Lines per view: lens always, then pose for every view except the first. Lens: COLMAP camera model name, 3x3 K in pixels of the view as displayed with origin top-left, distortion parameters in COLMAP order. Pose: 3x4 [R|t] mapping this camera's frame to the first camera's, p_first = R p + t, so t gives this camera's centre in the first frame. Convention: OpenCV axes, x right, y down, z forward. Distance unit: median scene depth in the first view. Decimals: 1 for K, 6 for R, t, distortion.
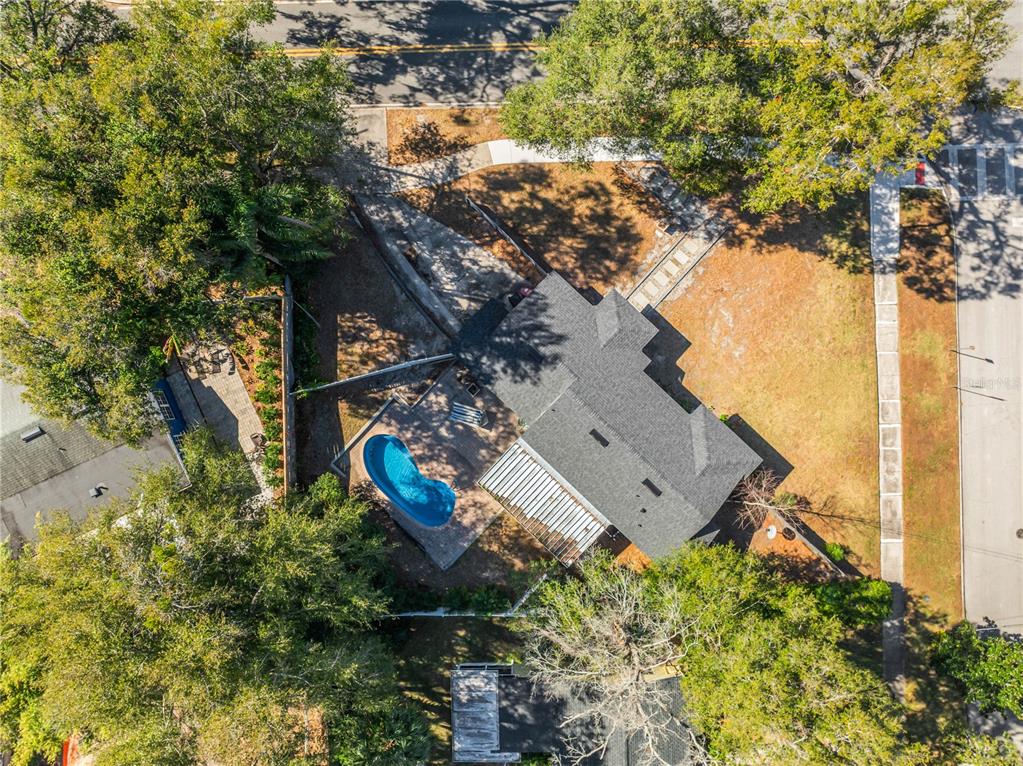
lens RADIAL K [[725.5, 0, 511.5], [0, 725.5, 382.3], [0, 0, 1]] dist [-0.054330, 0.018776]
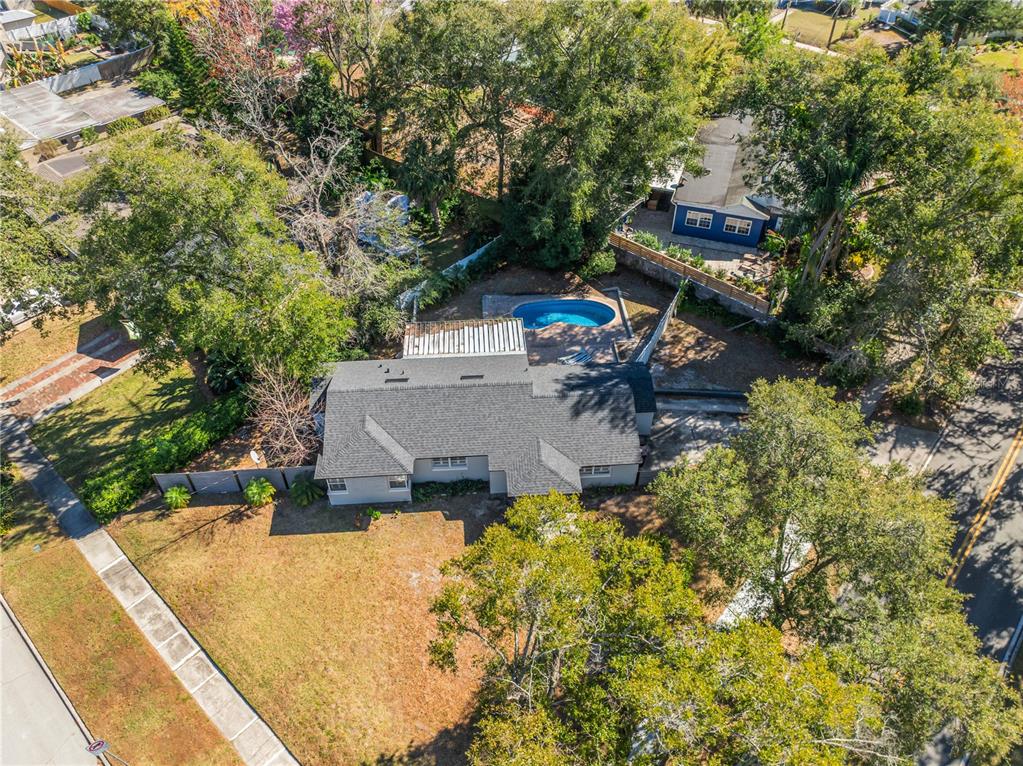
lens RADIAL K [[725.5, 0, 511.8], [0, 725.5, 379.1], [0, 0, 1]] dist [-0.054330, 0.018776]
pose [[-0.685518, 0.503207, -0.526164, 0.543937], [-0.727914, -0.459479, 0.508940, -0.416499], [0.014341, 0.731889, 0.681273, 0.313247]]
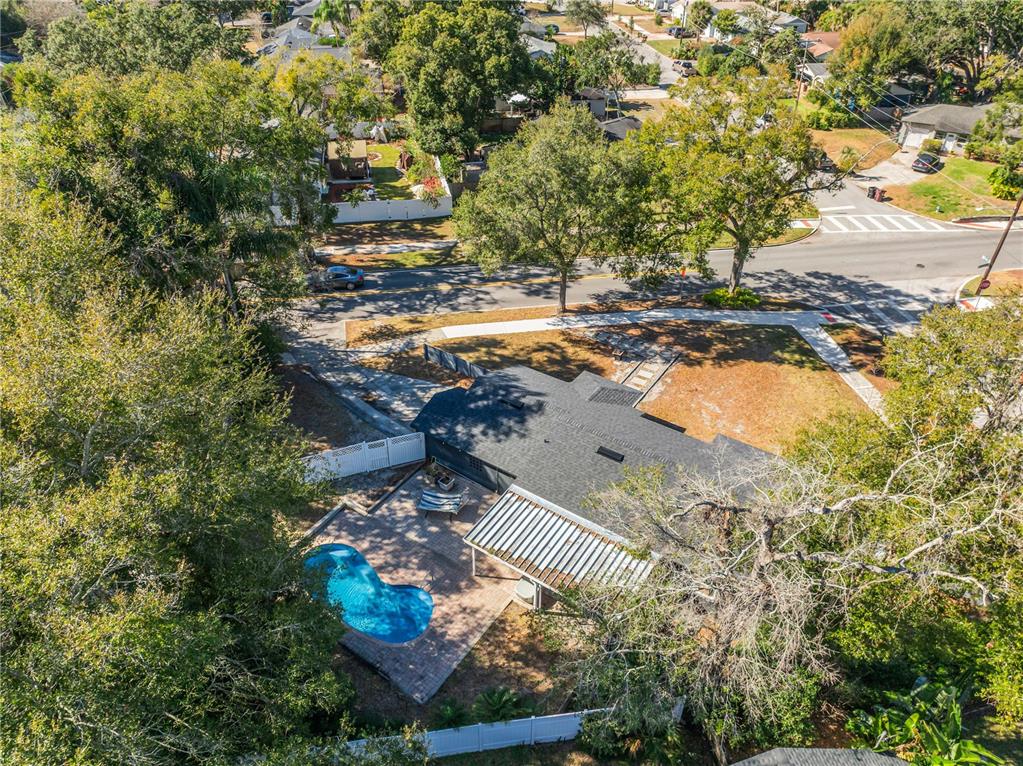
lens RADIAL K [[725.5, 0, 514.7], [0, 725.5, 385.9], [0, 0, 1]] dist [-0.054330, 0.018776]
pose [[0.987754, -0.084743, 0.131001, -0.073416], [0.155714, 0.588063, -0.793684, 0.591878], [-0.009777, 0.804363, 0.594058, 0.425826]]
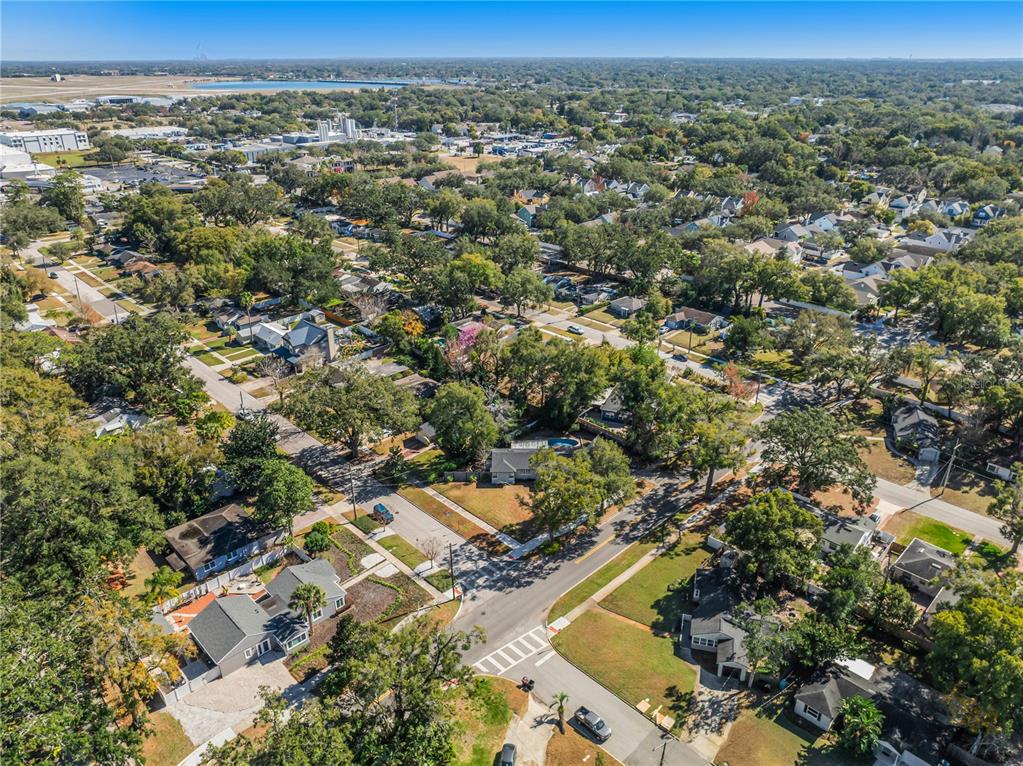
lens RADIAL K [[725.5, 0, 507.3], [0, 725.5, 381.6], [0, 0, 1]] dist [-0.054330, 0.018776]
pose [[-0.733595, 0.291327, -0.613976, 2.017334], [-0.679392, -0.292745, 0.672850, -1.867622], [0.016281, 0.910730, 0.412682, -0.649492]]
